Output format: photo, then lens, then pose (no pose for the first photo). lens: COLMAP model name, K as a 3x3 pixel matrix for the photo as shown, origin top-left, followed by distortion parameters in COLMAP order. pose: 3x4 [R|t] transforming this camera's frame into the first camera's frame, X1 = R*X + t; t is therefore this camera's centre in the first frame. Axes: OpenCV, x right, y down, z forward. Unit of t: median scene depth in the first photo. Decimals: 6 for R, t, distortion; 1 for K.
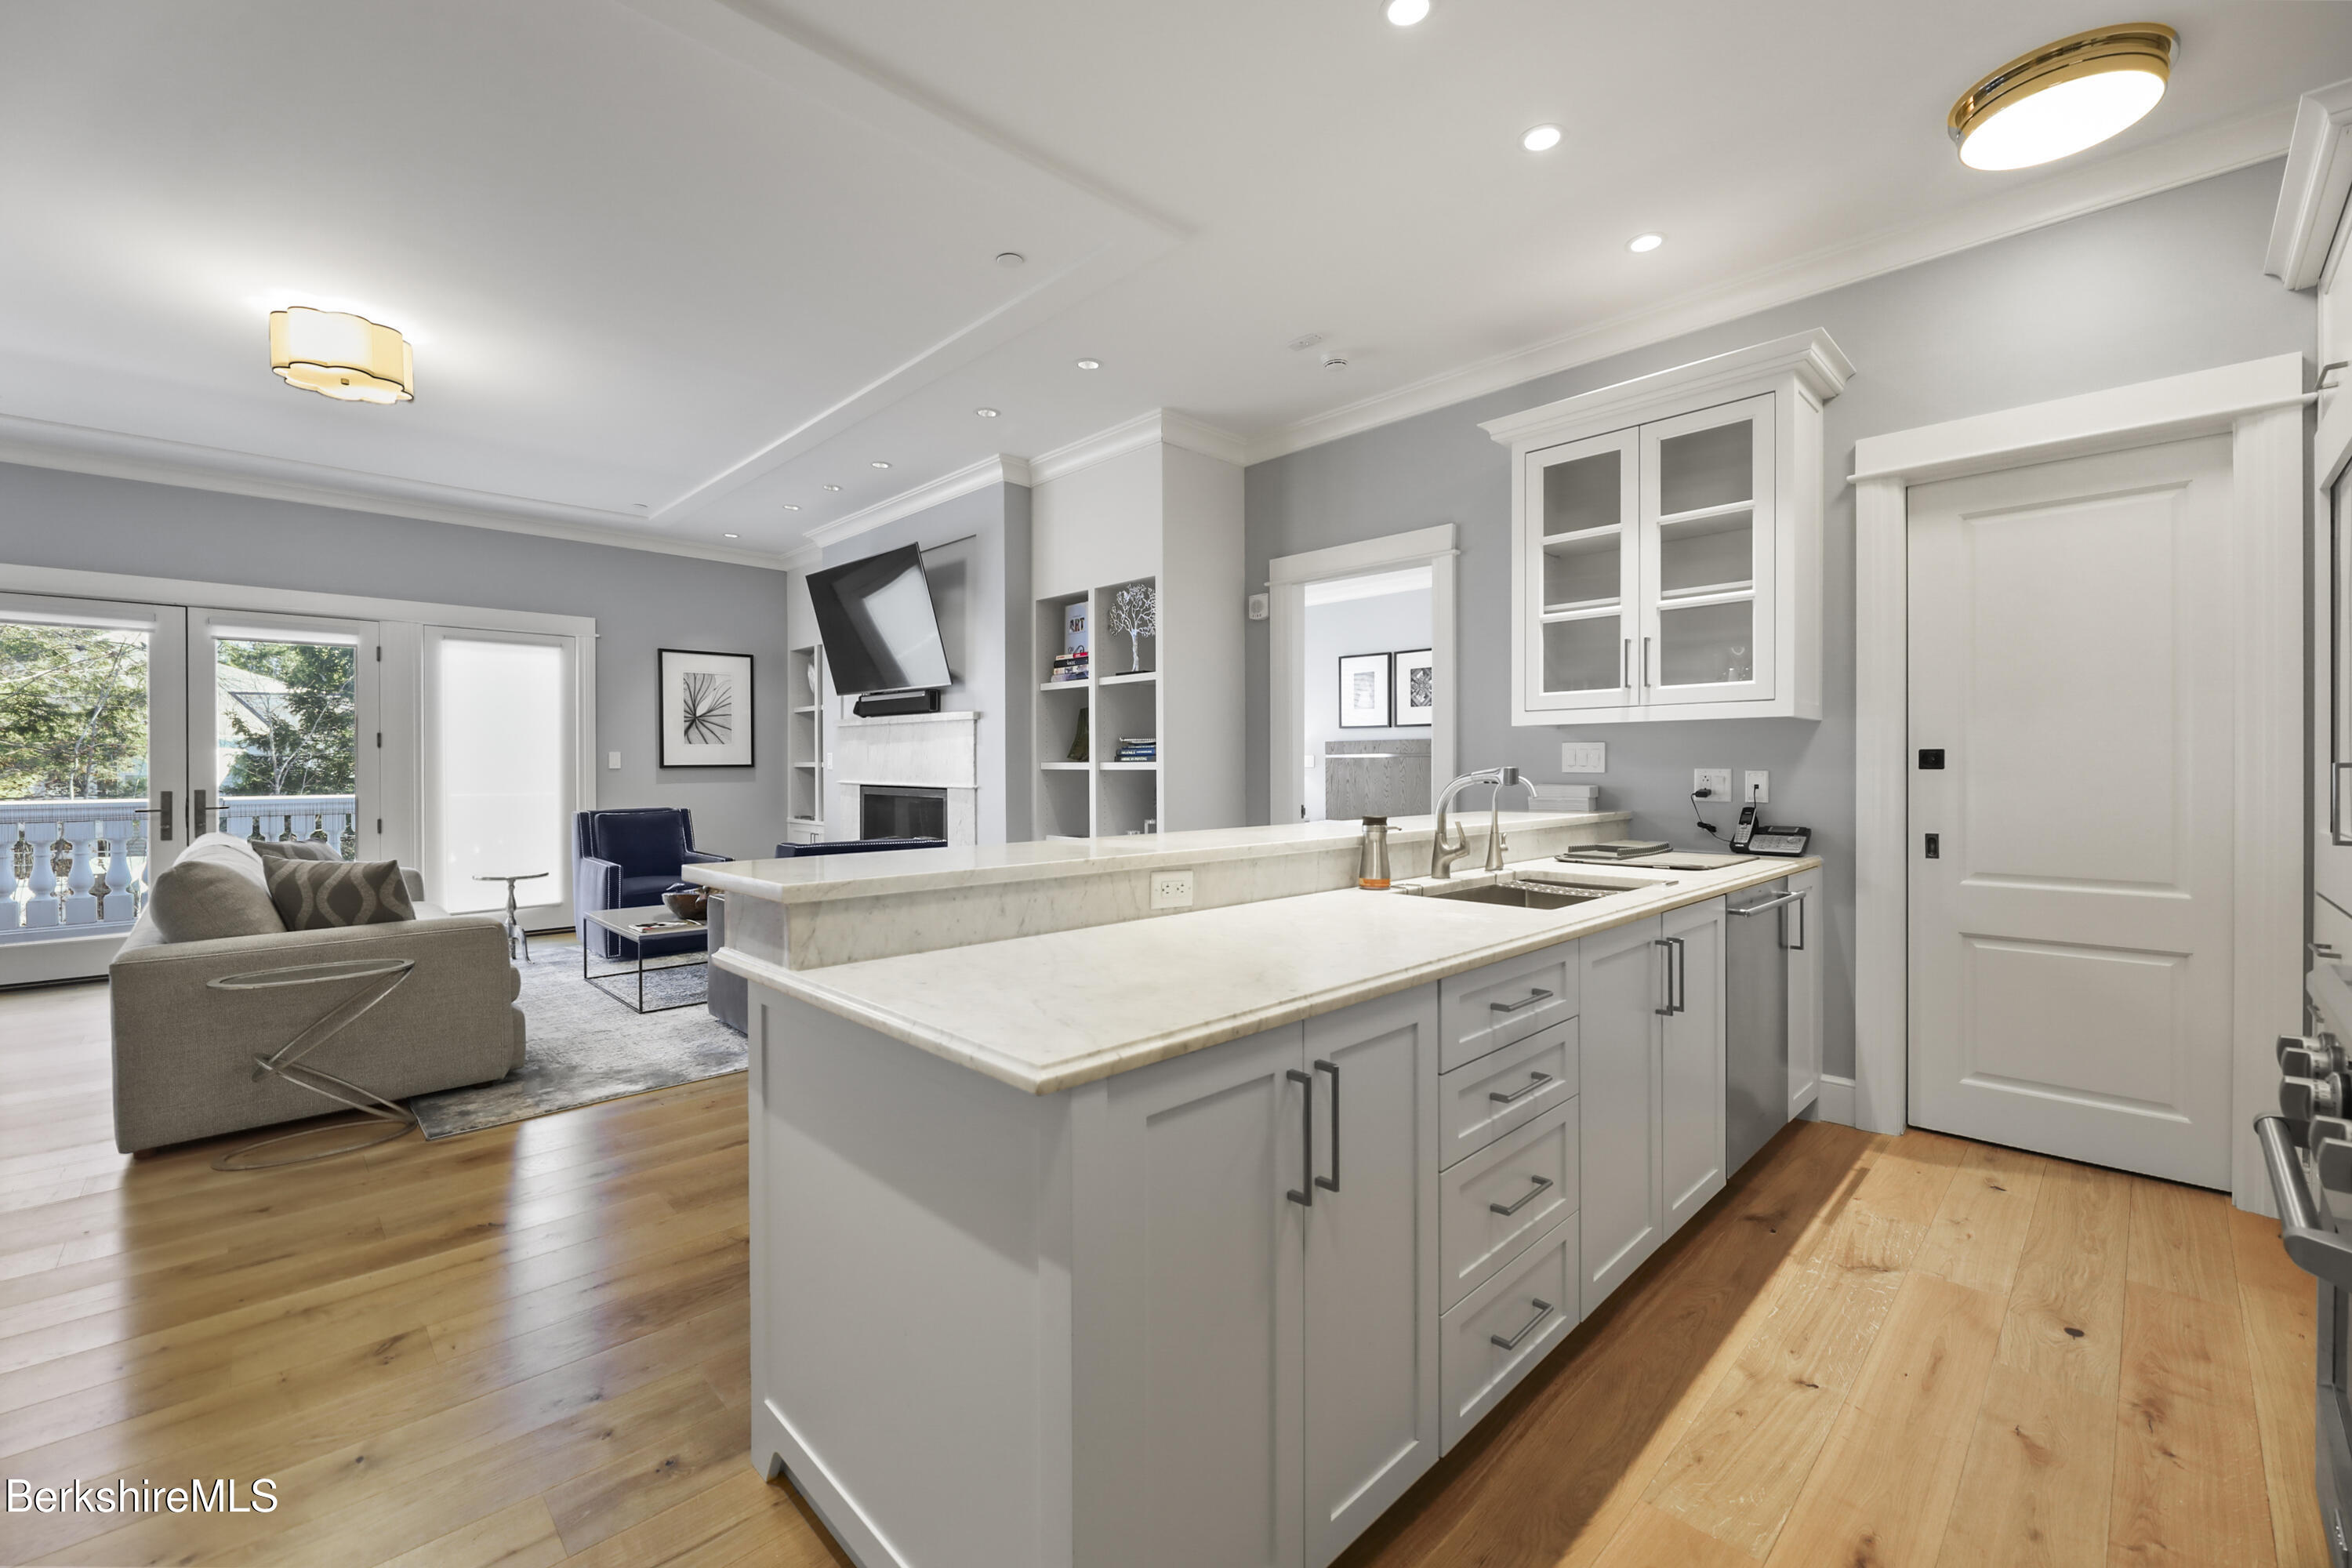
lens RADIAL K [[957.9, 0, 1171.7], [0, 957.9, 774.0], [0, 0, 1]] dist [0.007752, -0.003136]
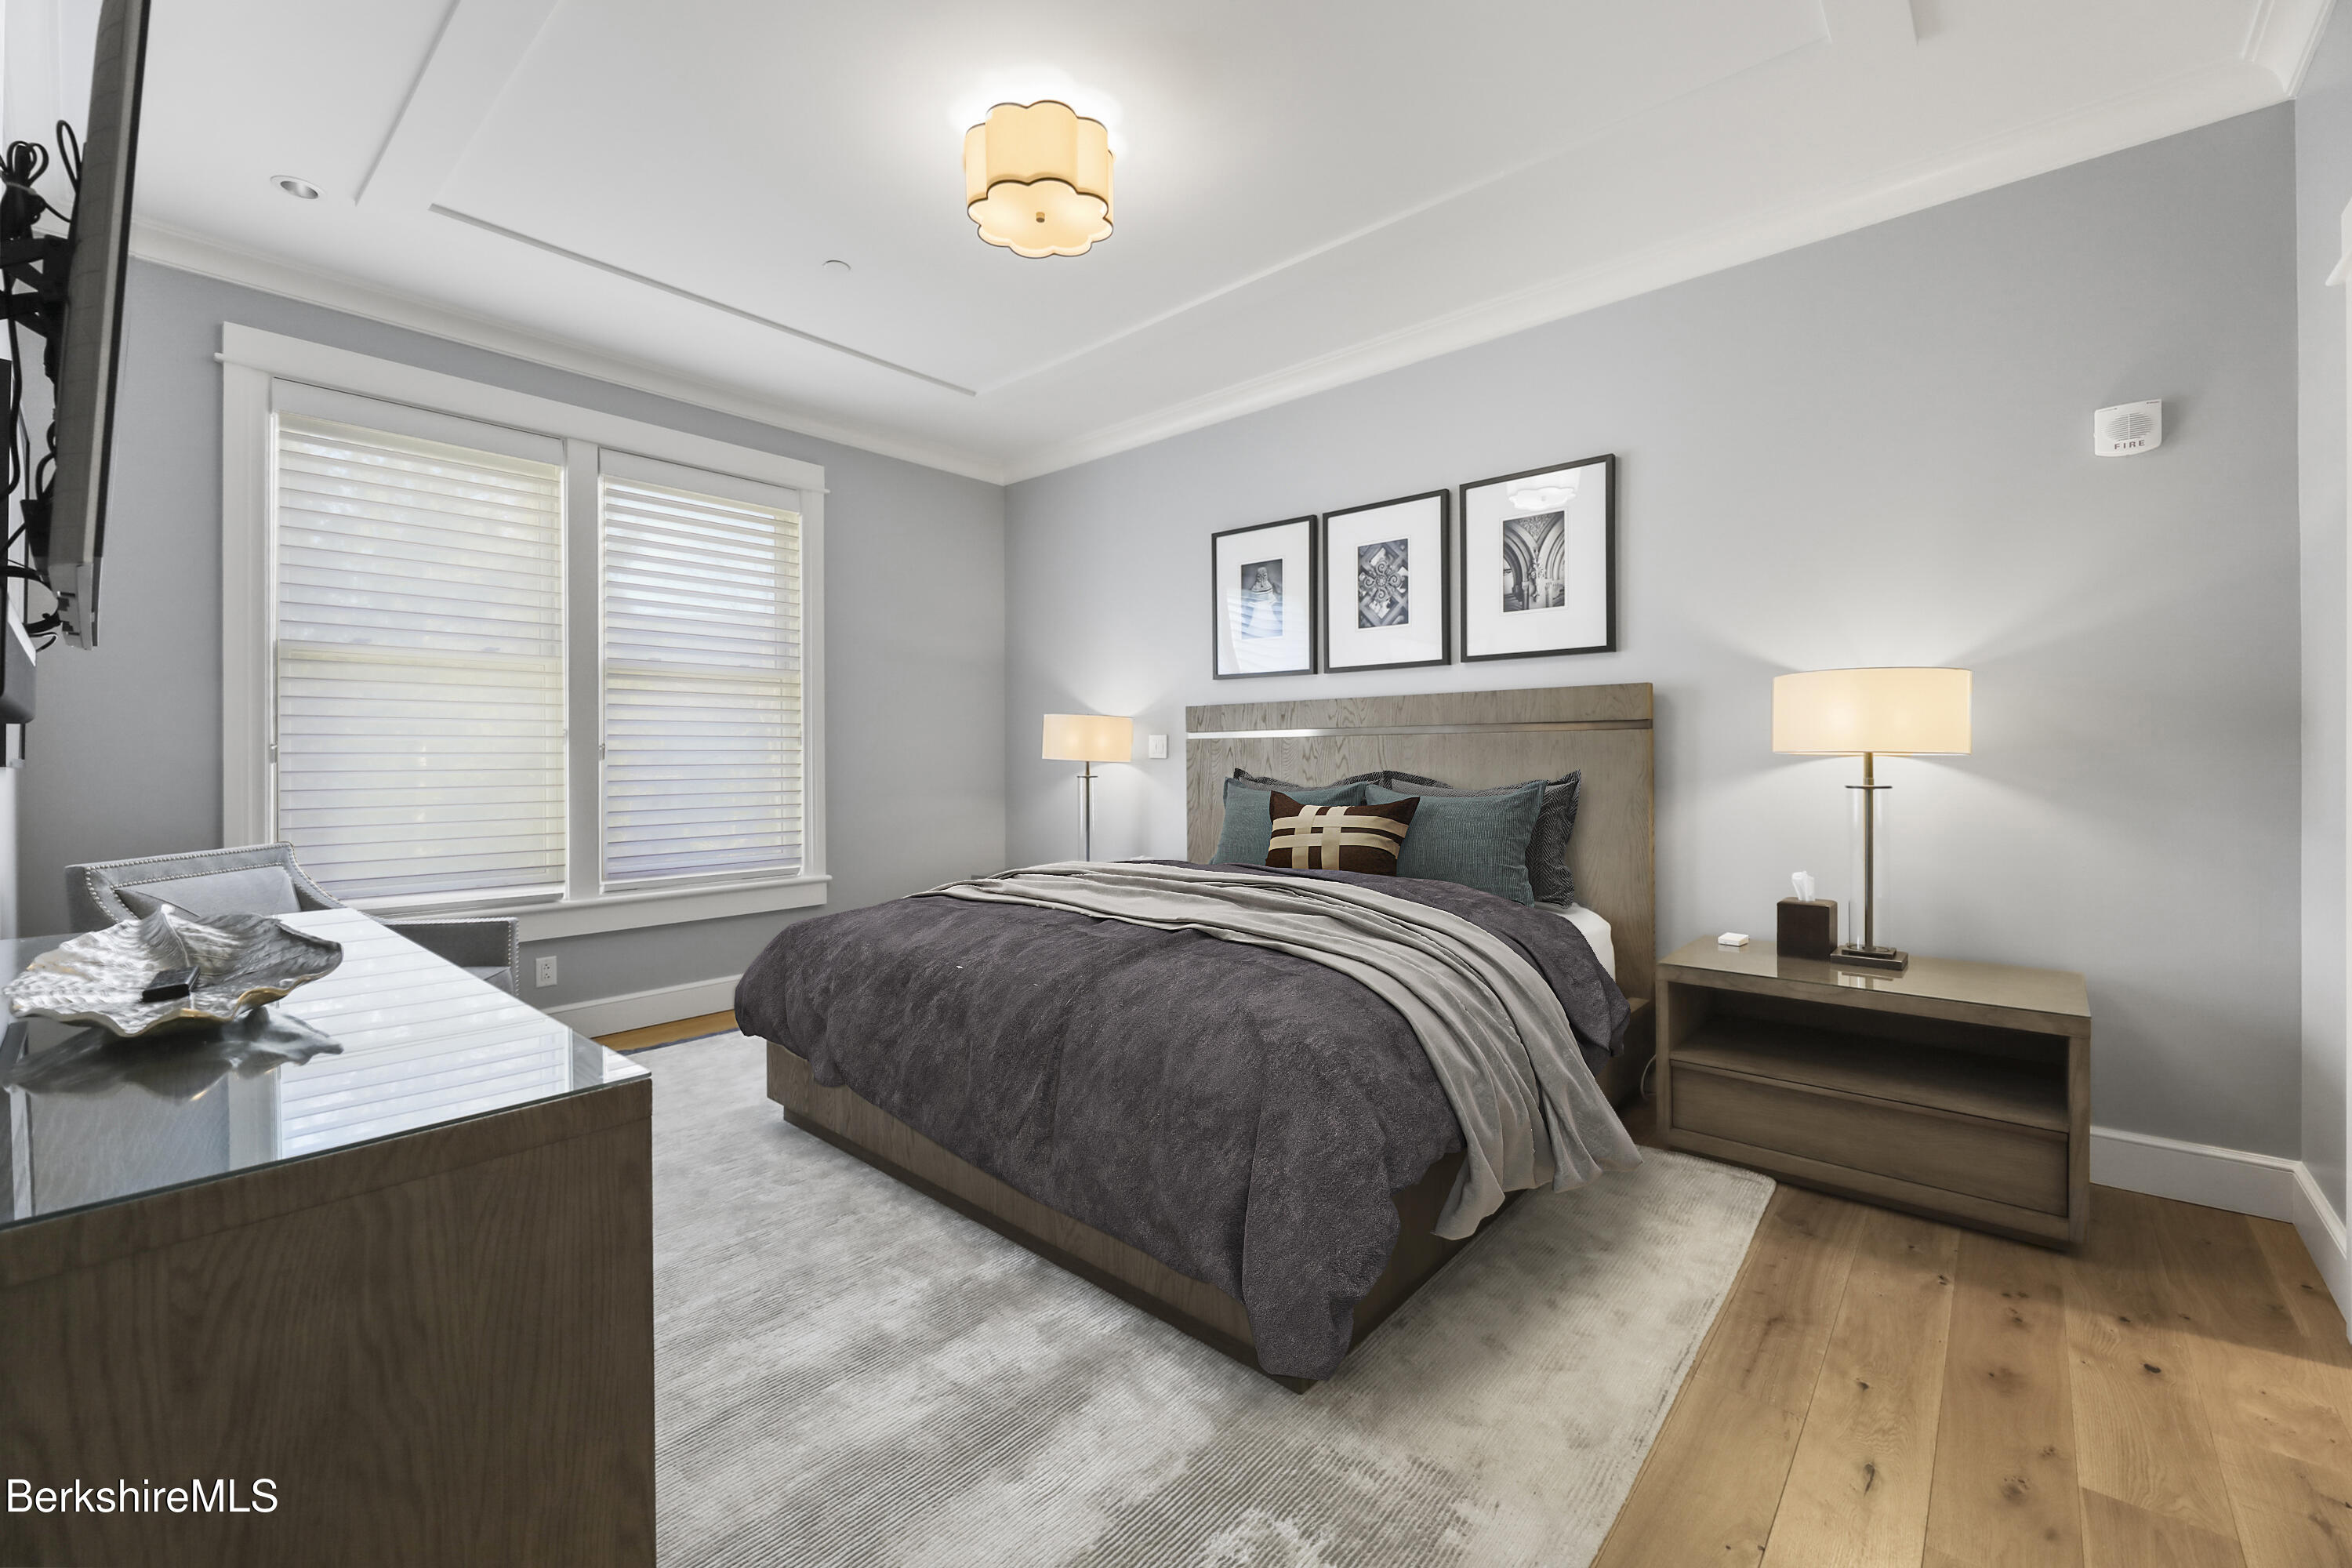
lens RADIAL K [[957.9, 0, 1144.3], [0, 957.9, 745.1], [0, 0, 1]] dist [0.007752, -0.003136]
pose [[0.998373, -0.003122, 0.056940, 0.313222], [0.004172, 0.999824, -0.018316, -0.012511], [-0.056872, 0.018524, 0.998210, 1.431522]]
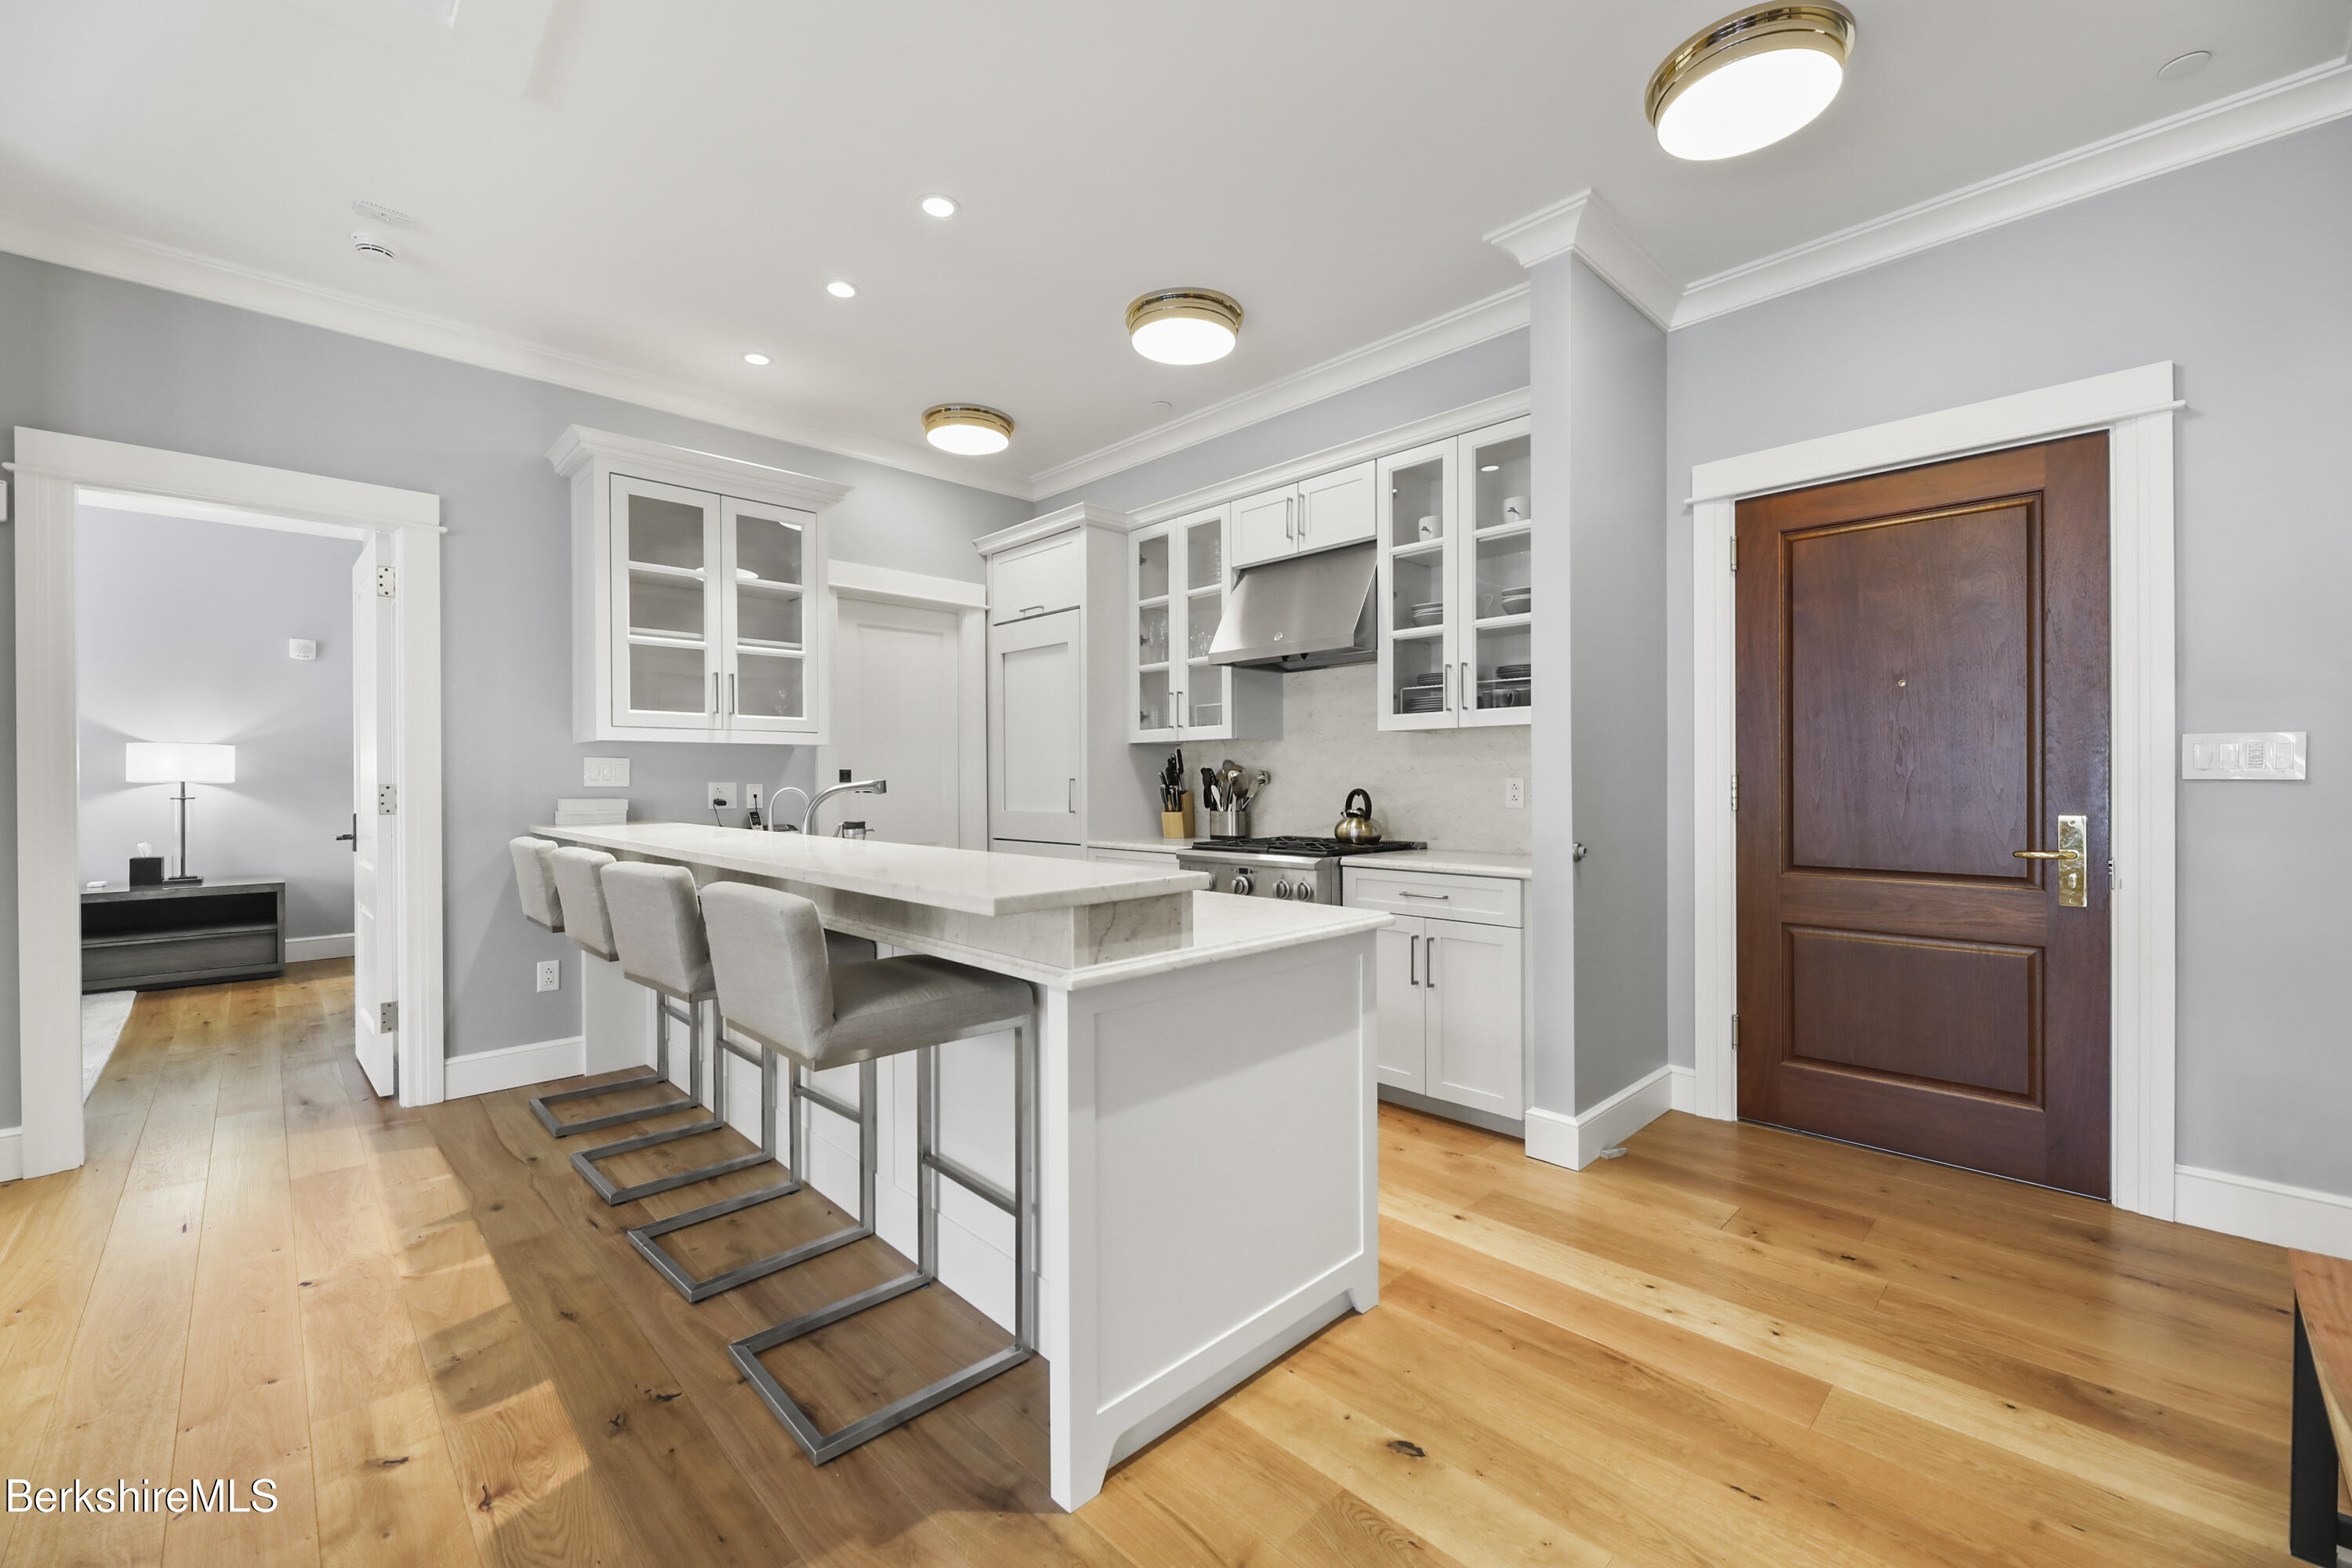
lens RADIAL K [[957.9, 0, 1152.9], [0, 957.9, 787.8], [0, 0, 1]] dist [0.007752, -0.003136]
pose [[0.020464, -0.005331, 0.999776, -0.709052], [0.010113, 0.999936, 0.005124, 0.000793], [-0.999739, 0.010006, 0.020517, 0.448596]]
